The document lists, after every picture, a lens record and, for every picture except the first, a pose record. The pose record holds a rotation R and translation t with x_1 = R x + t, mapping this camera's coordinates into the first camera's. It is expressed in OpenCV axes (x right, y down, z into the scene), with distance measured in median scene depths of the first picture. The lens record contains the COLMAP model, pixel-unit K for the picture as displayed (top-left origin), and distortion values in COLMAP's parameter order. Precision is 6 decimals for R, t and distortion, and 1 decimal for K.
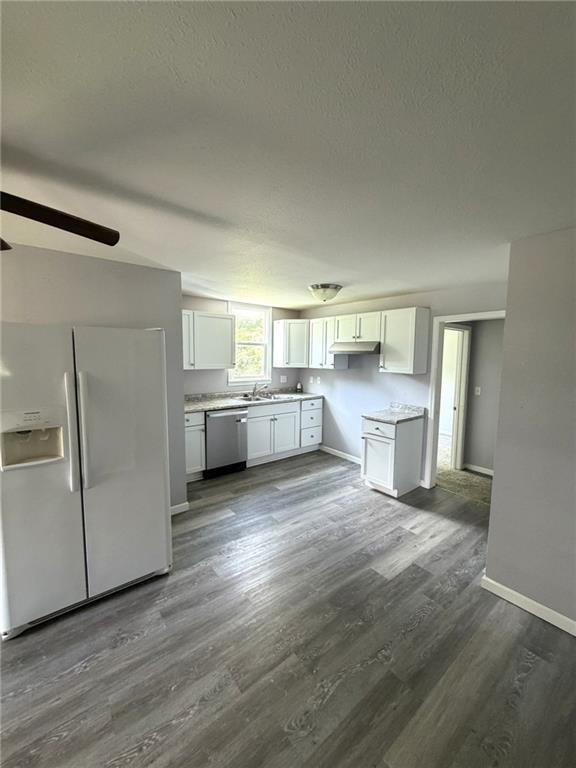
lens RADIAL K [[305.9, 0, 286.3], [0, 305.9, 383.8], [0, 0, 1]] dist [-0.000680, 0.000137]
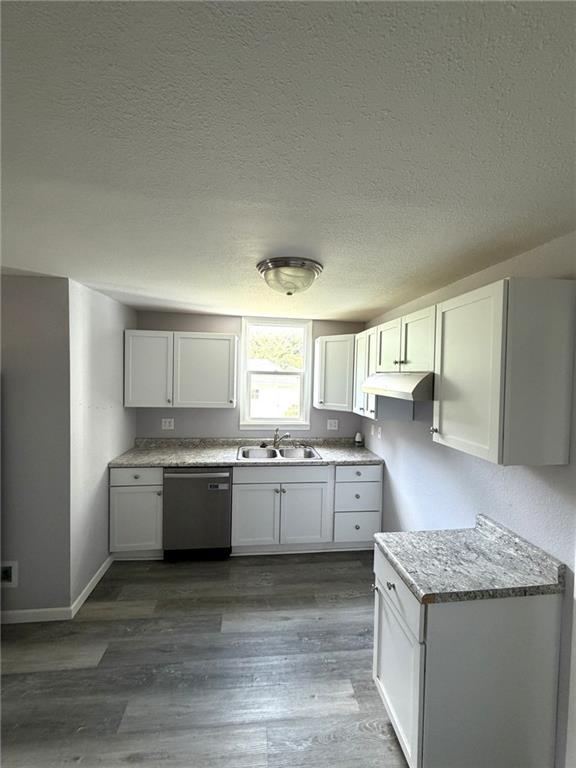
lens RADIAL K [[305.9, 0, 285.1], [0, 305.9, 383.2], [0, 0, 1]] dist [-0.000680, 0.000137]
pose [[0.848780, 0.020855, -0.528334, 0.358491], [-0.062479, 0.996177, -0.061050, -0.082110], [0.525042, 0.084828, 0.846839, 0.520703]]
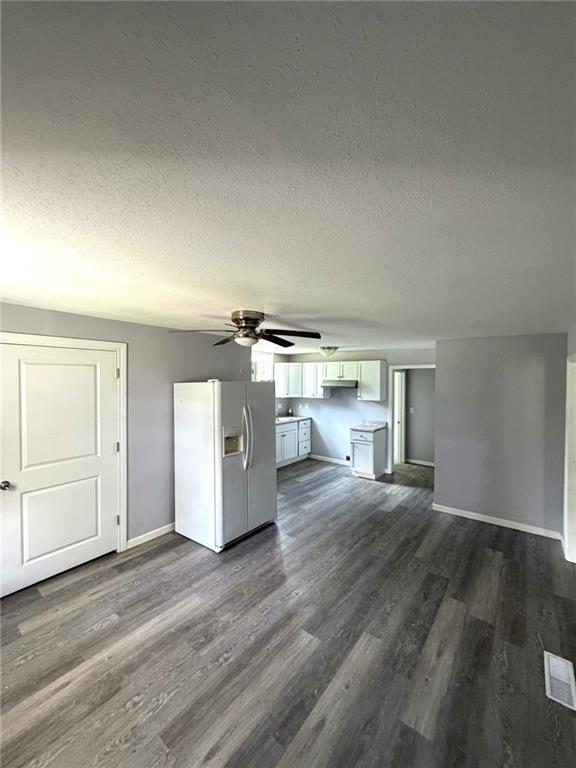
lens RADIAL K [[305.9, 0, 285.4], [0, 305.9, 382.9], [0, 0, 1]] dist [-0.000680, 0.000137]
pose [[0.971833, -0.009229, 0.235491, -0.420331], [0.029225, 0.996240, -0.081560, -0.008602], [-0.233853, 0.086145, 0.968448, -0.429394]]
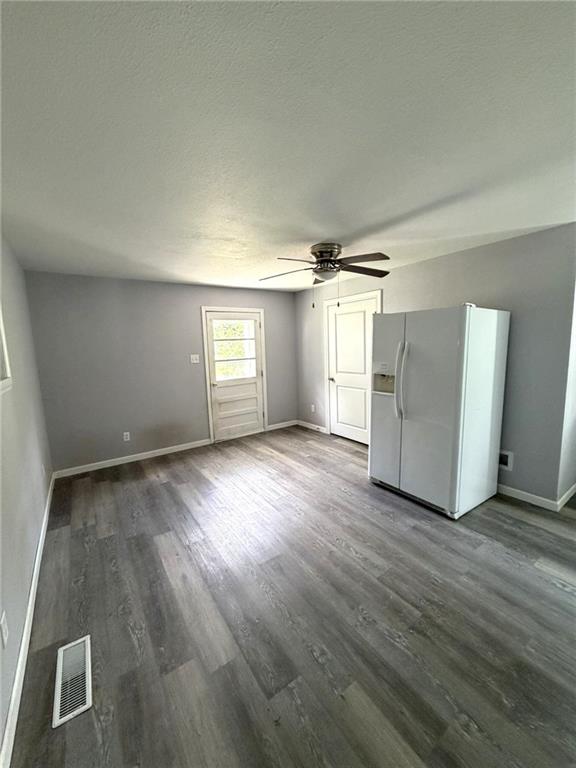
lens RADIAL K [[305.9, 0, 287.8], [0, 305.9, 382.8], [0, 0, 1]] dist [-0.000680, 0.000137]
pose [[-0.065089, 0.125010, -0.990018, 0.424883], [-0.061743, 0.989716, 0.129032, 0.000255], [0.995967, 0.069525, -0.056701, 0.238433]]
